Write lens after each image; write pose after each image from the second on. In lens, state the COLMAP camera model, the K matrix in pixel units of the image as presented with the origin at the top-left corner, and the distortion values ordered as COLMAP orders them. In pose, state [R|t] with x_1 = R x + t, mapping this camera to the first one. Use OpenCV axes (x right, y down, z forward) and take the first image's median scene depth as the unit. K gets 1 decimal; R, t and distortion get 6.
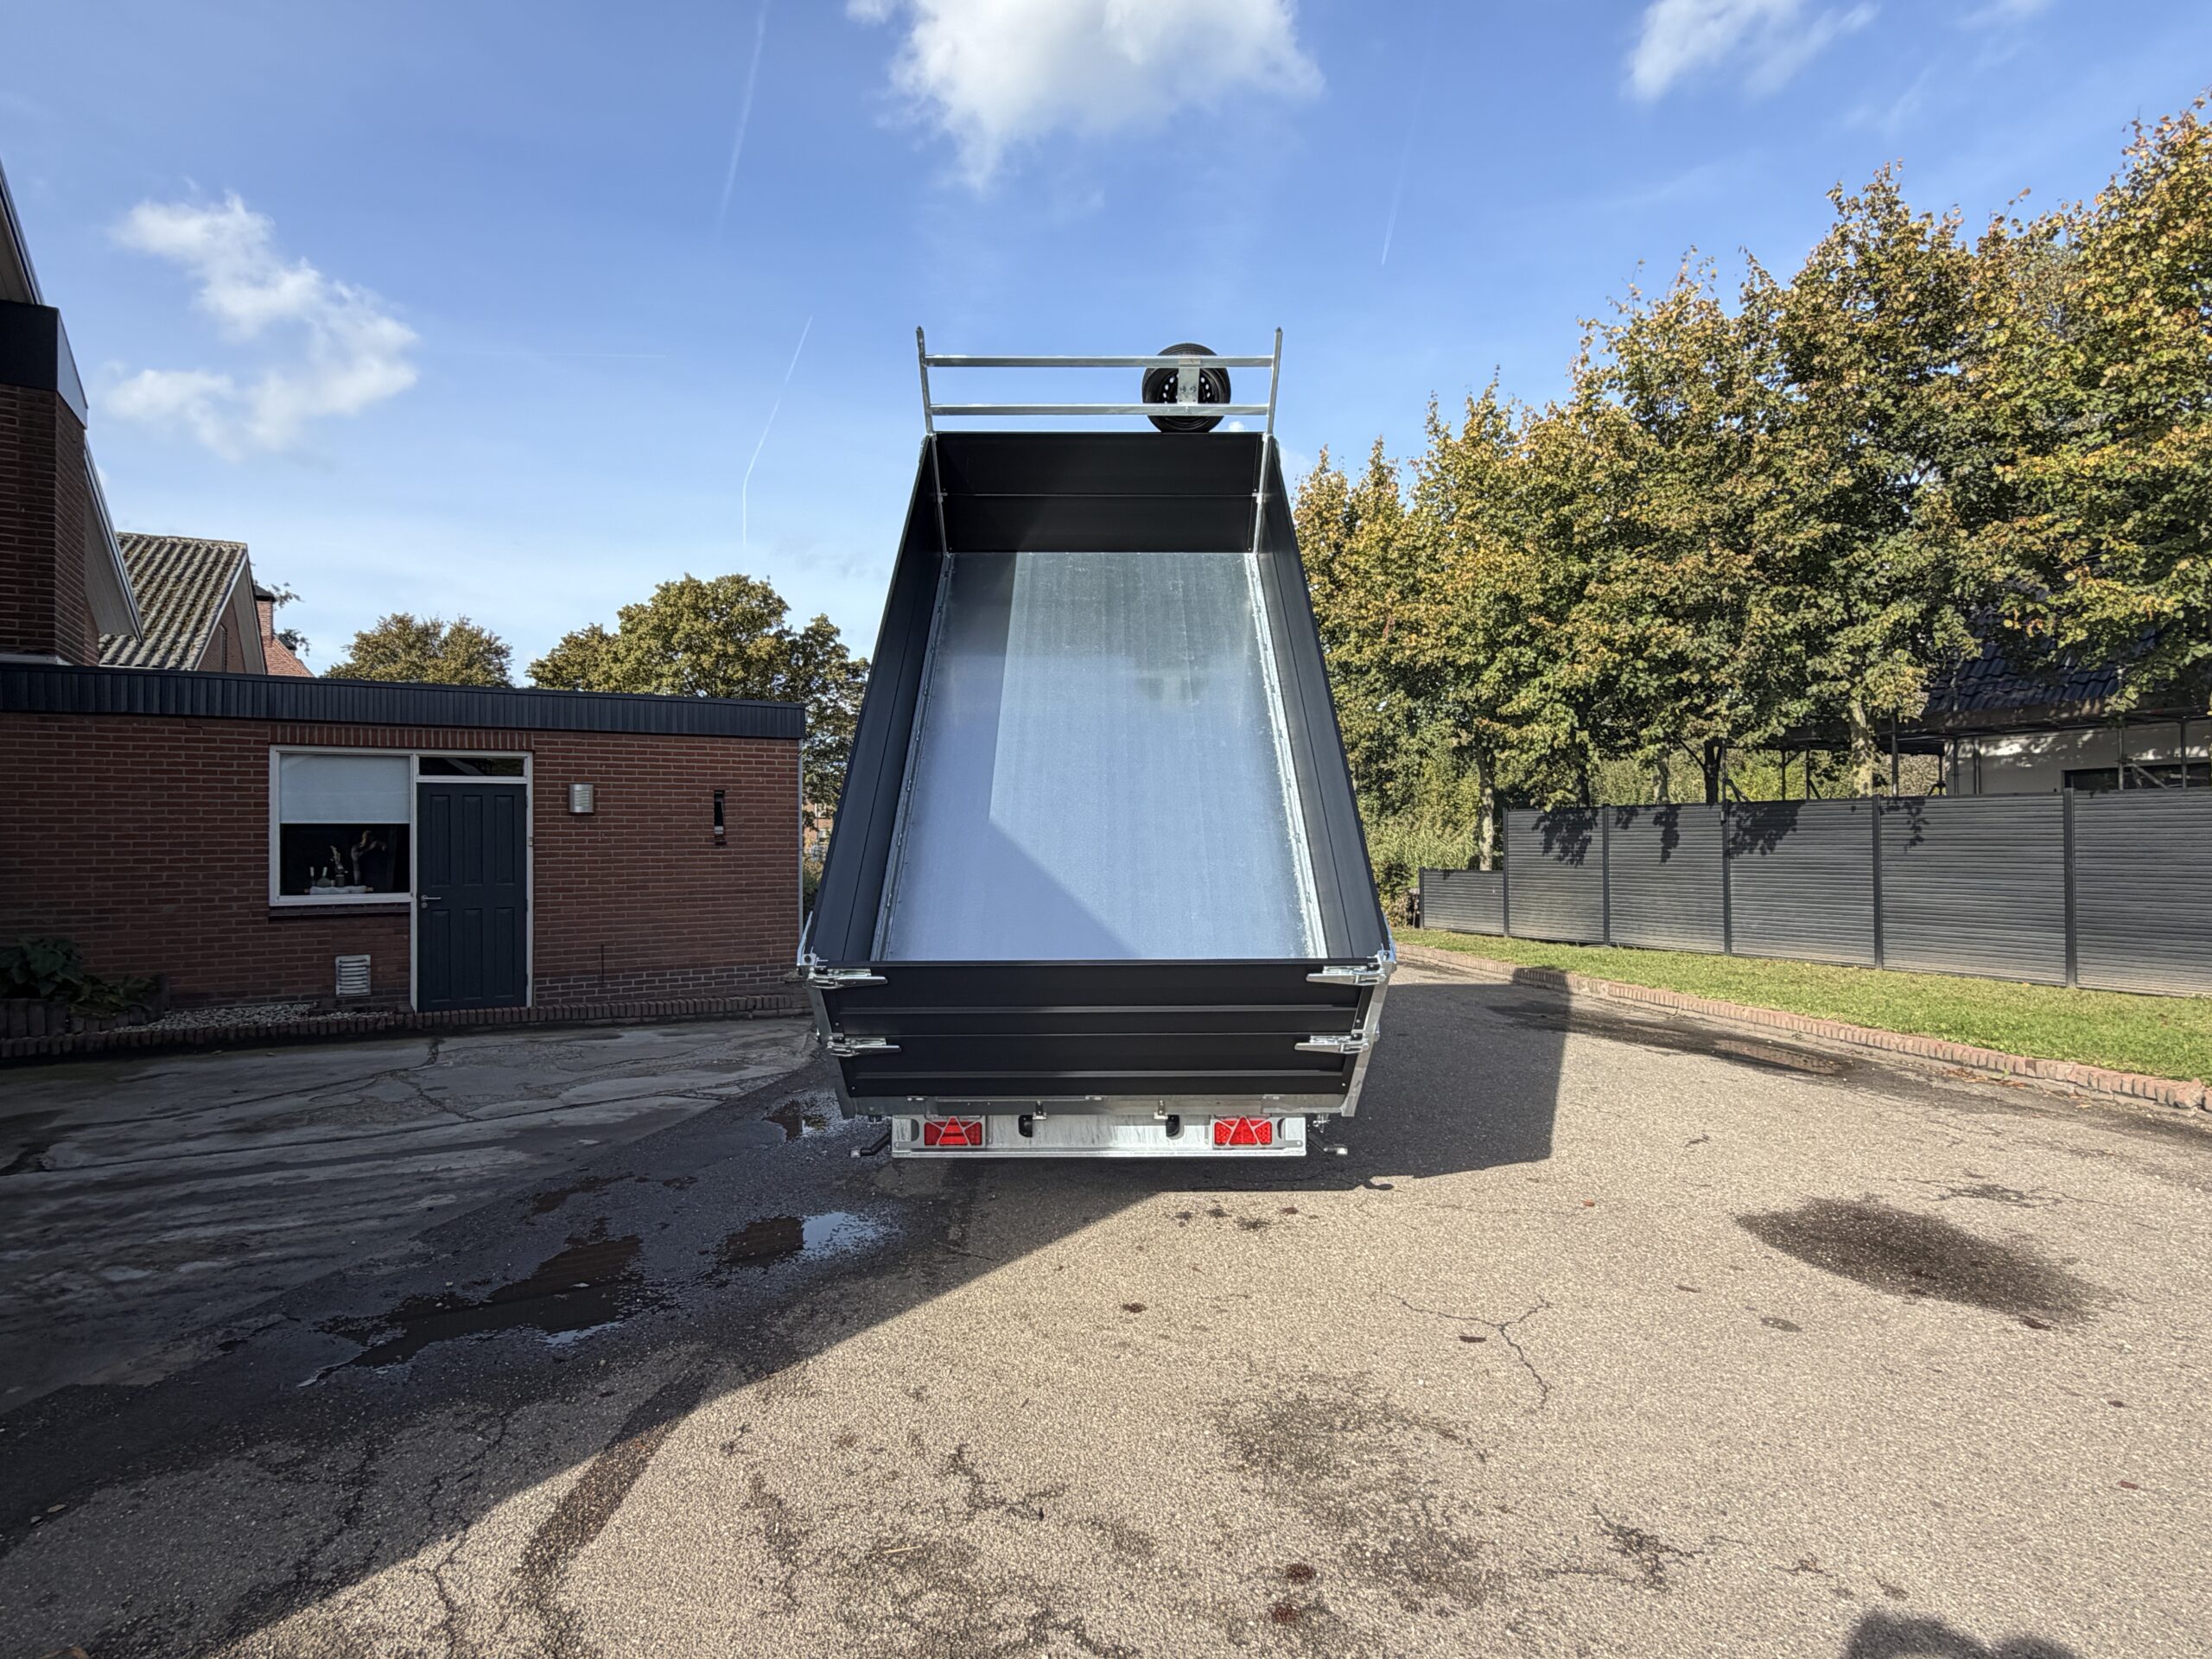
lens RADIAL K [[1191.1, 0, 1096.4], [0, 1191.1, 832.0], [0, 0, 1]] dist [0.000527, -0.000128]
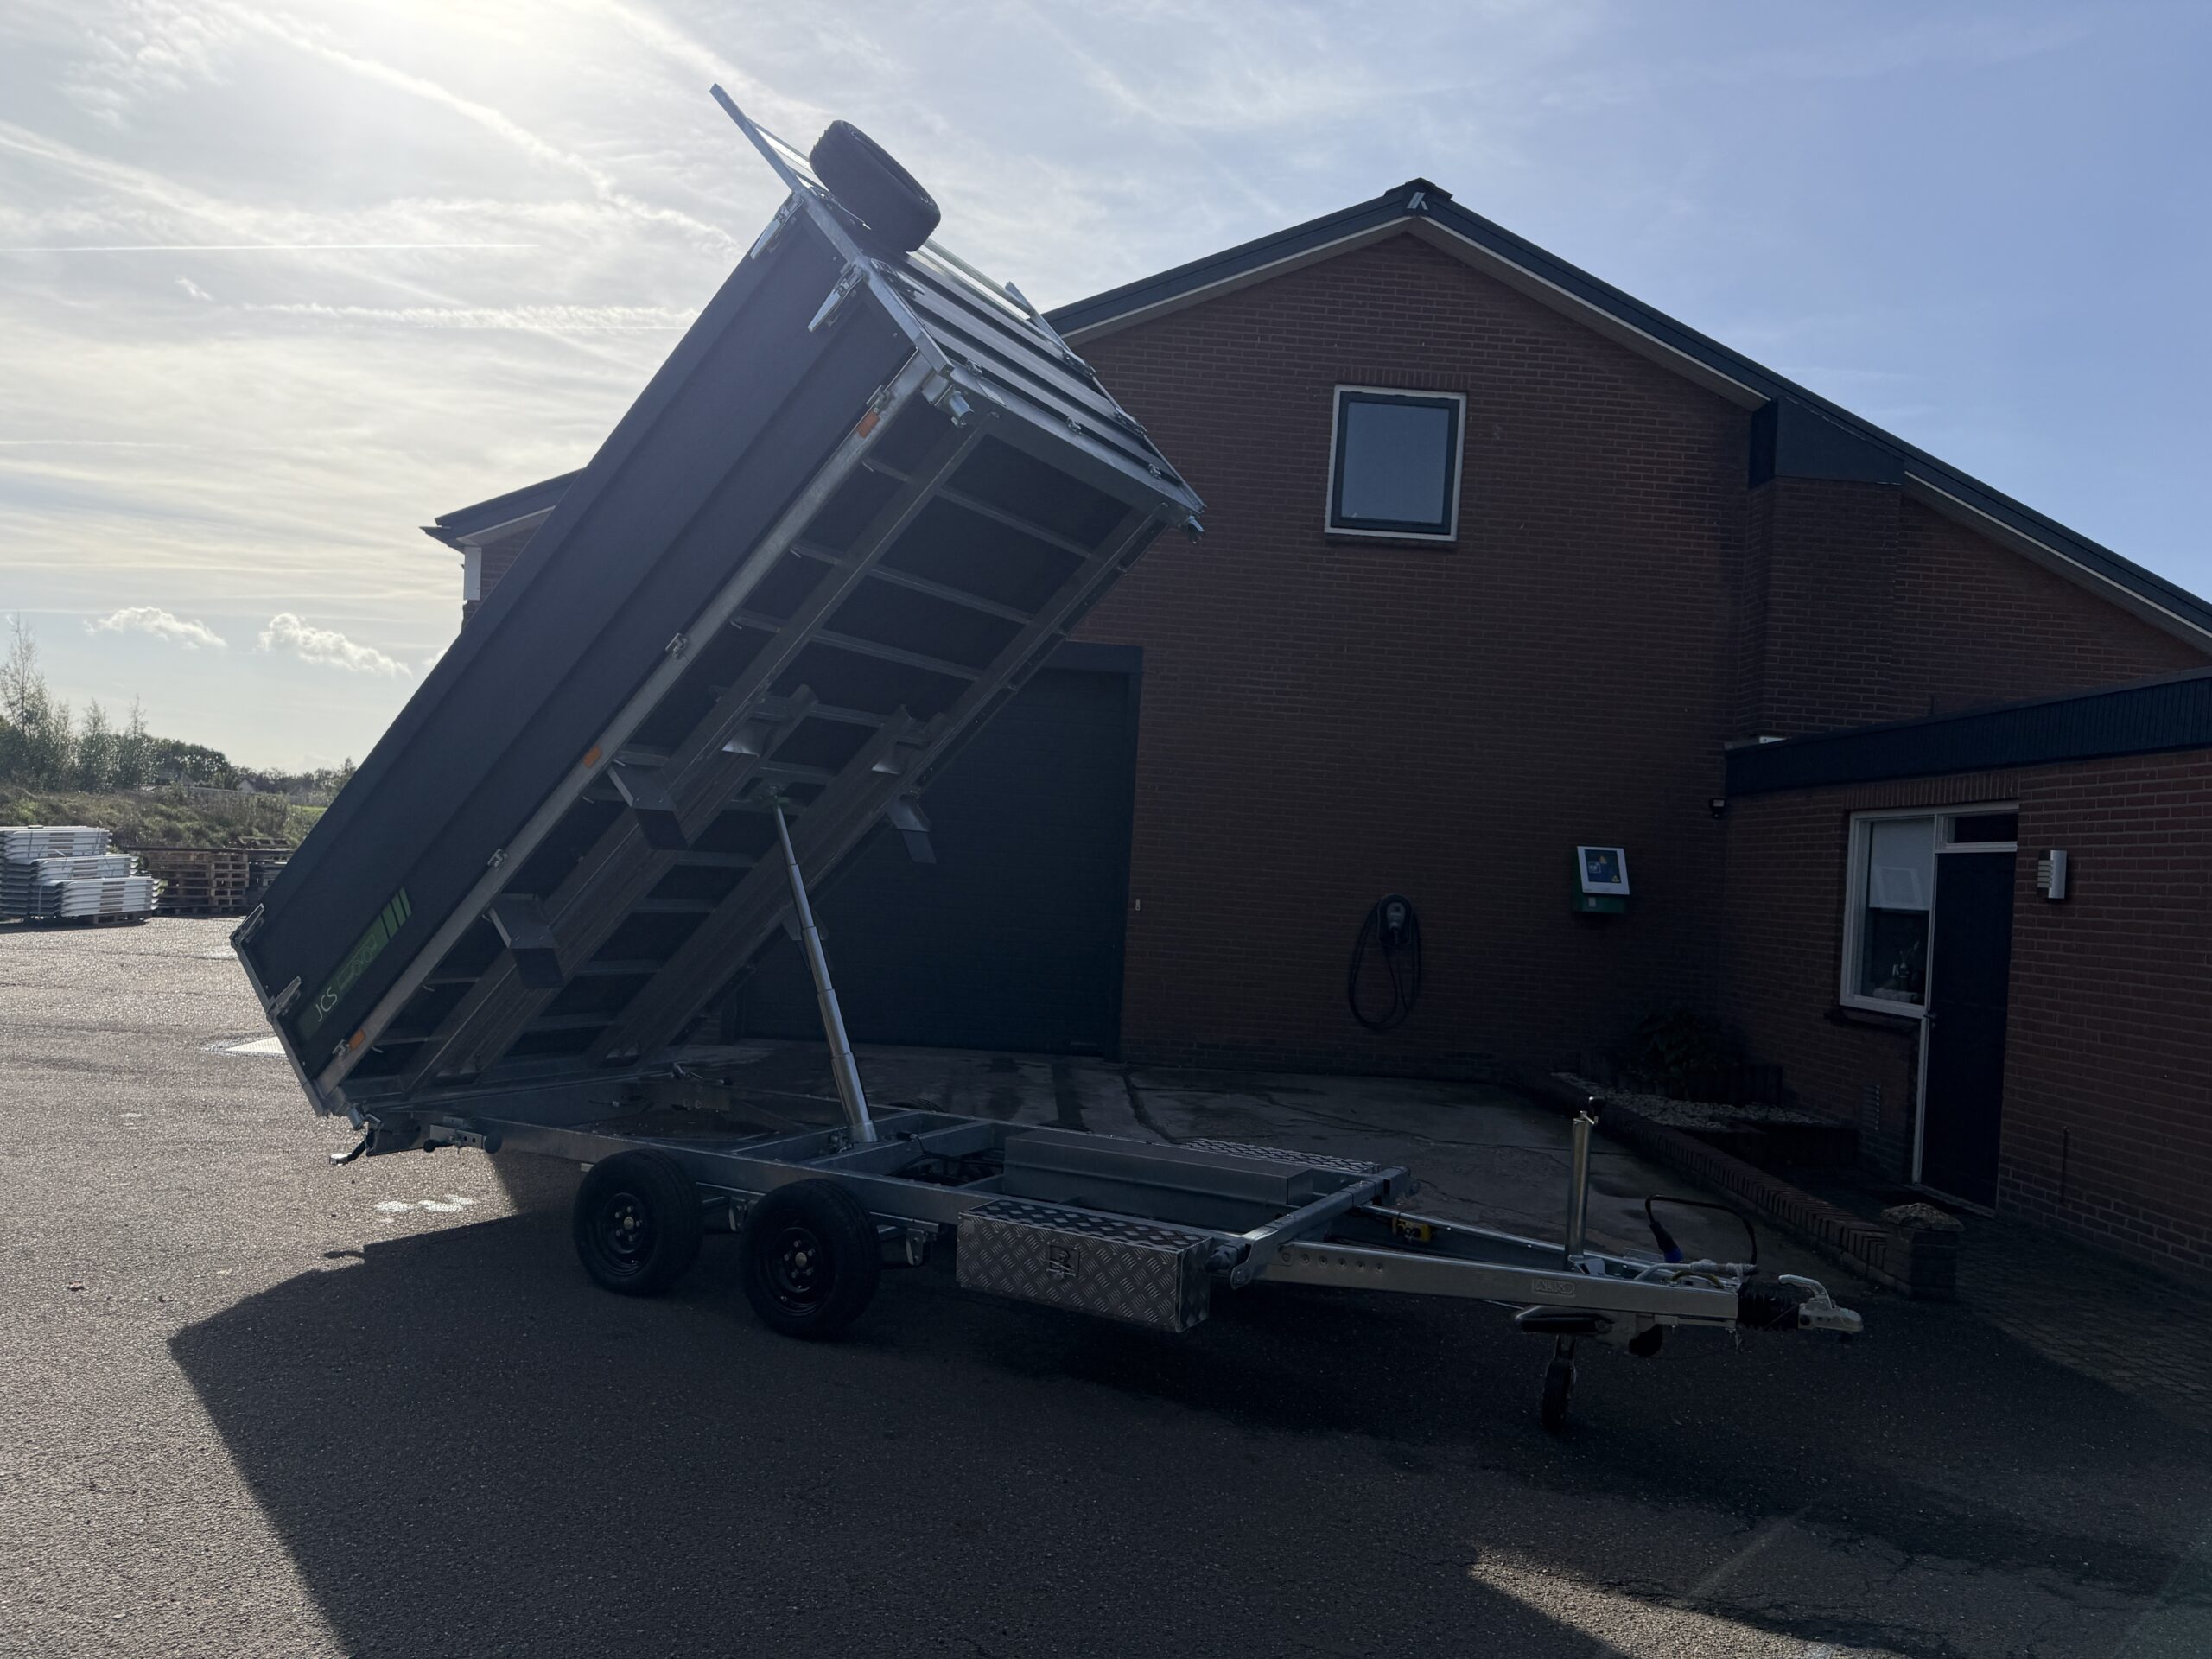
lens RADIAL K [[1575.2, 0, 1100.2], [0, 1575.2, 837.4], [0, 0, 1]] dist [0.035947, -0.039268]
pose [[-0.462078, -0.038051, -0.886023, 0.516747], [-0.055623, 0.998356, -0.013867, -0.009868], [0.885093, 0.042876, -0.463435, 1.026313]]
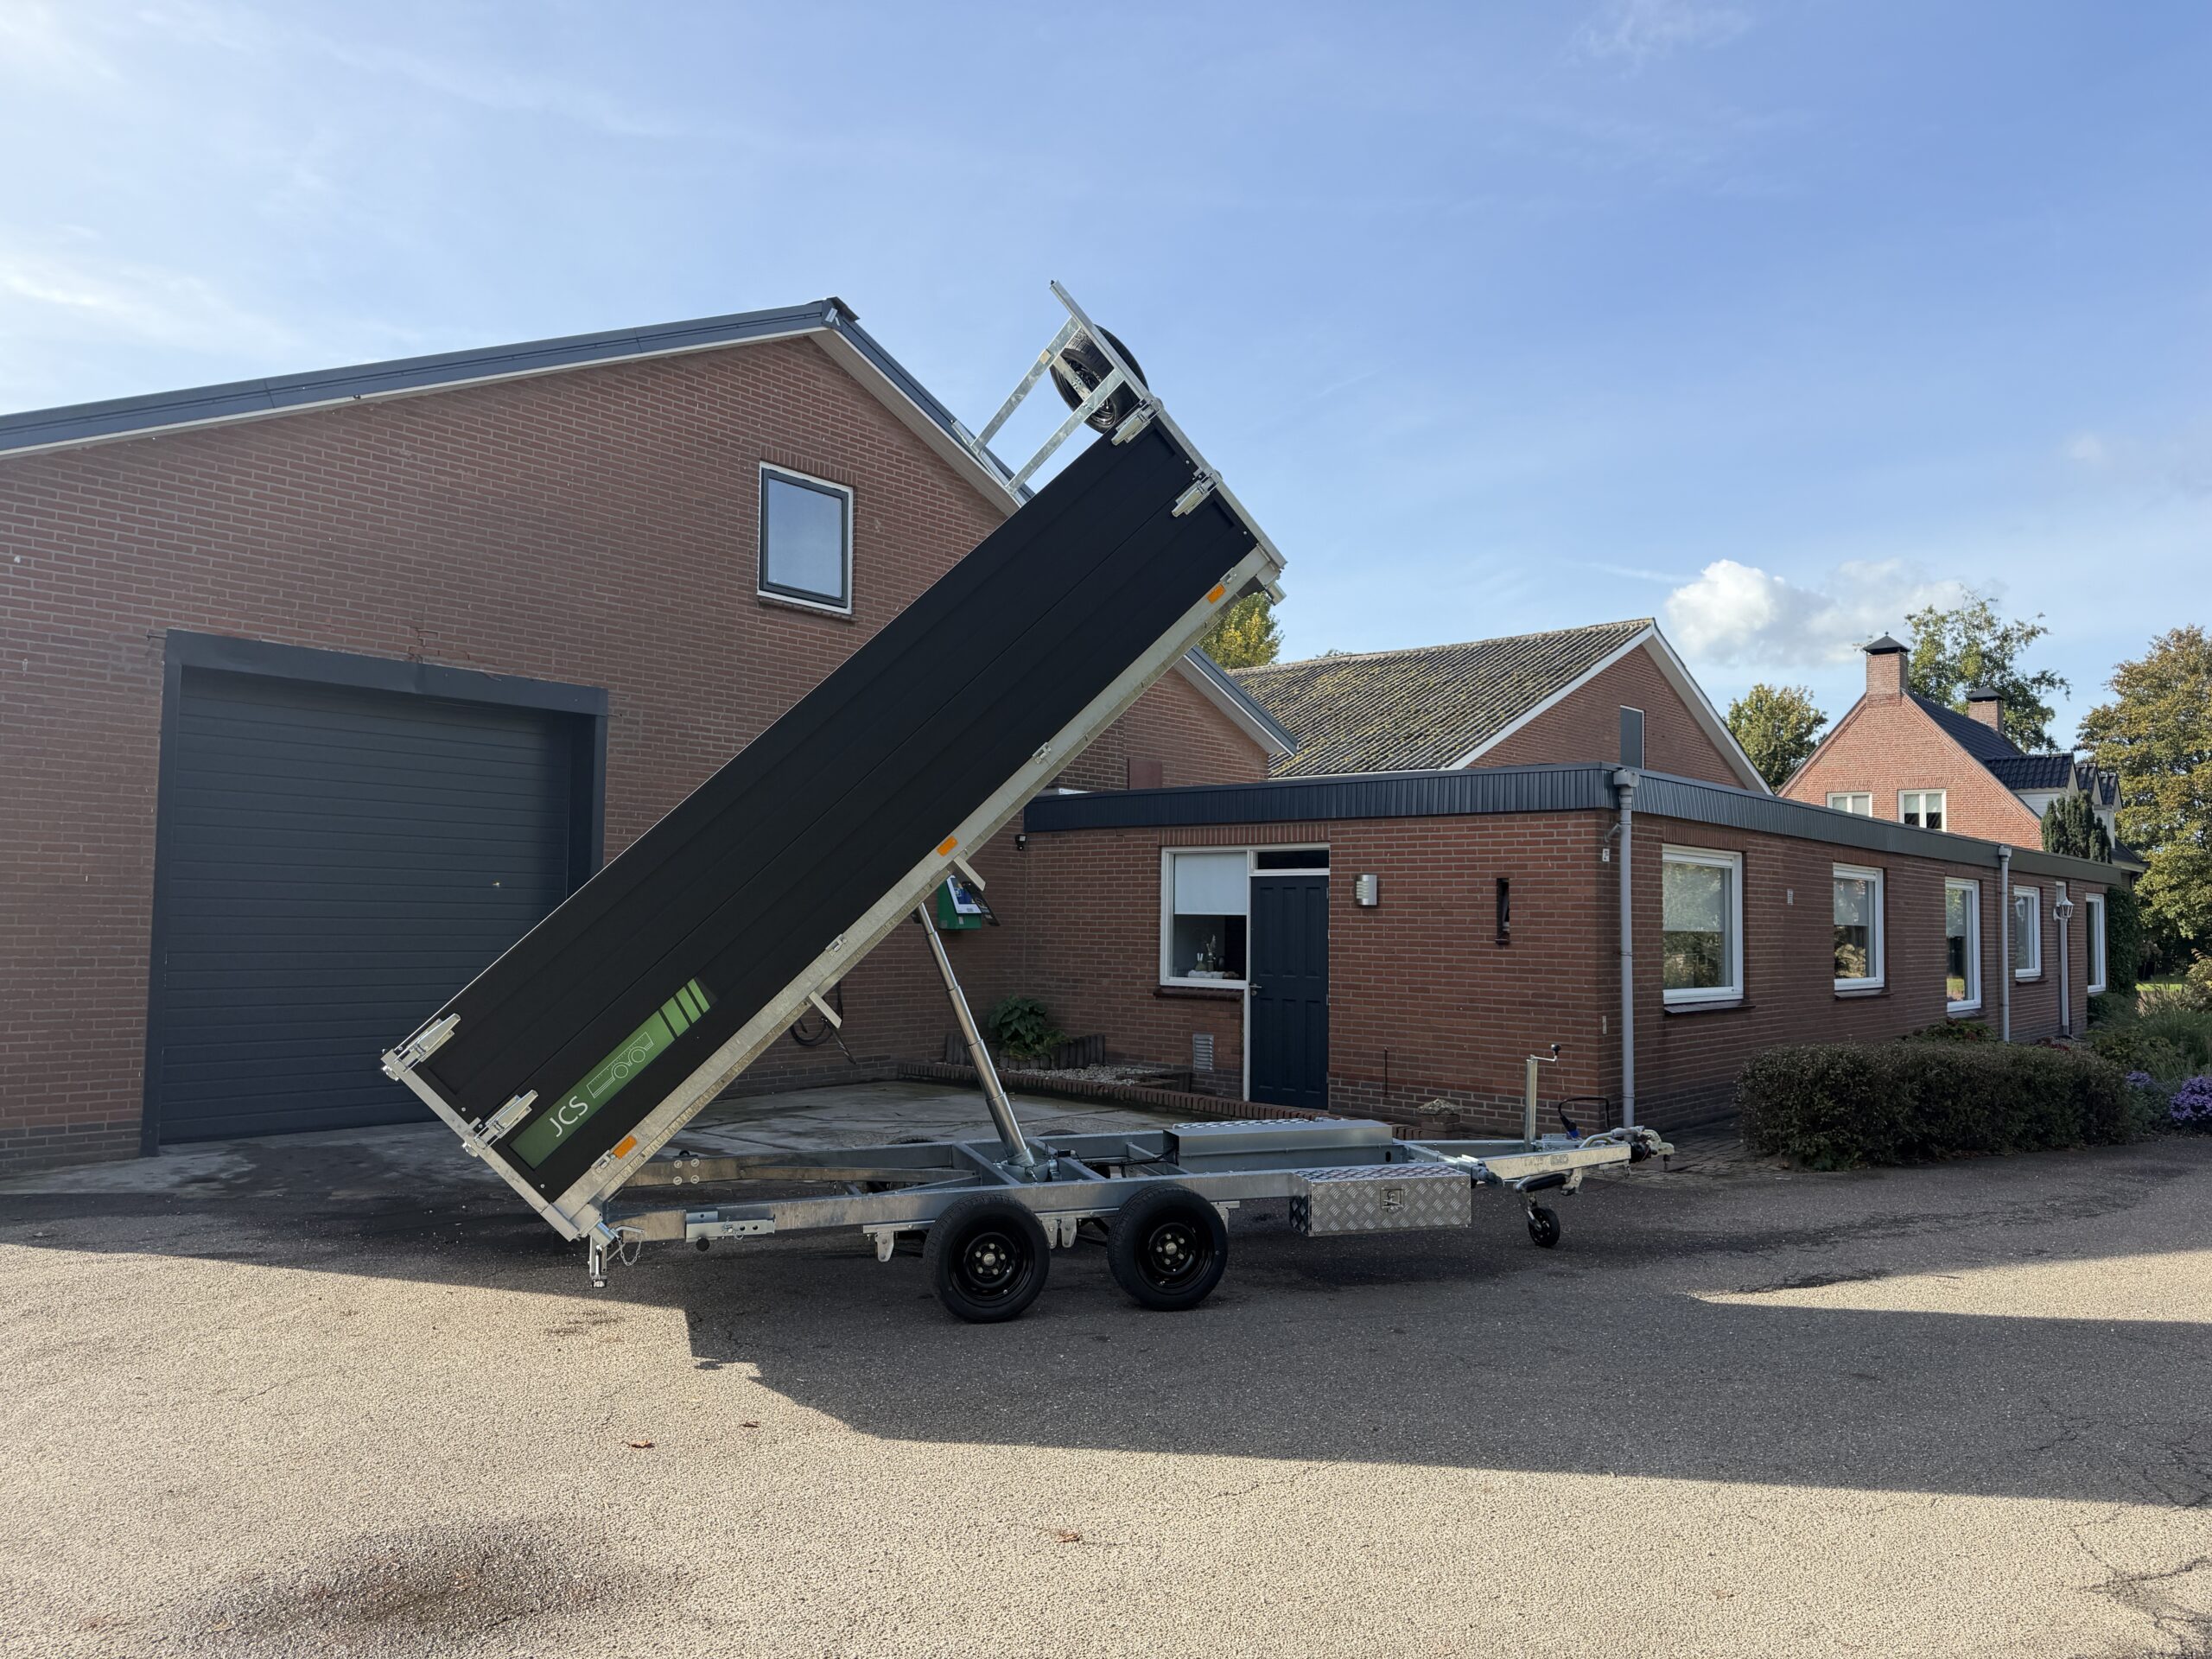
lens RADIAL K [[1540.7, 0, 1124.4], [0, 1540.7, 837.9], [0, 0, 1]] dist [0.051489, -0.033414]
pose [[0.325493, -0.036874, -0.944825, 0.700948], [-0.014334, 0.998932, -0.043923, -0.014125], [0.945436, 0.027839, 0.324617, 0.464590]]
